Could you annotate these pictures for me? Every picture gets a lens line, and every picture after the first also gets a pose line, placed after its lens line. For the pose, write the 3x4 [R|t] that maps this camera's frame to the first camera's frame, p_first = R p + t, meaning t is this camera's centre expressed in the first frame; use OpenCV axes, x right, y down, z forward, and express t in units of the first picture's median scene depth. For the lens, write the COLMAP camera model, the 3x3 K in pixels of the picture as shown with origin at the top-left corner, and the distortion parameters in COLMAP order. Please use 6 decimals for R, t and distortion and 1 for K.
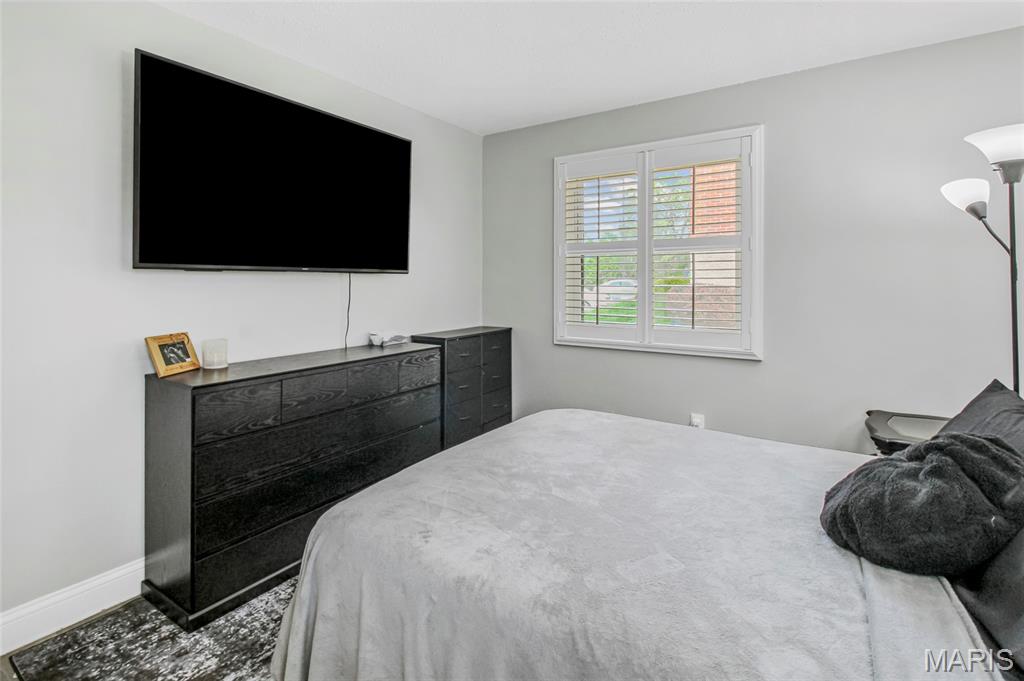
lens RADIAL K [[483.4, 0, 513.5], [0, 483.4, 284.4], [0, 0, 1]] dist [0.014924, -0.011392]
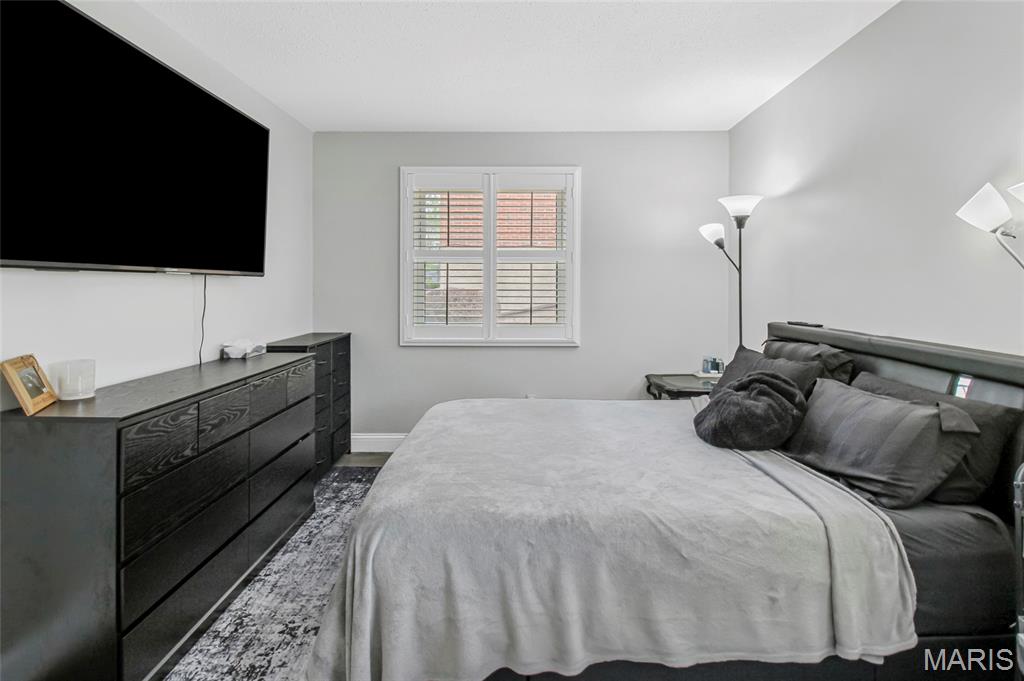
lens RADIAL K [[483.4, 0, 513.5], [0, 483.4, 284.4], [0, 0, 1]] dist [0.014924, -0.011392]
pose [[0.844490, 0.003721, 0.535559, -0.340366], [0.000727, 0.999967, -0.008094, -0.000025], [-0.535571, 0.007224, 0.844459, -0.008801]]
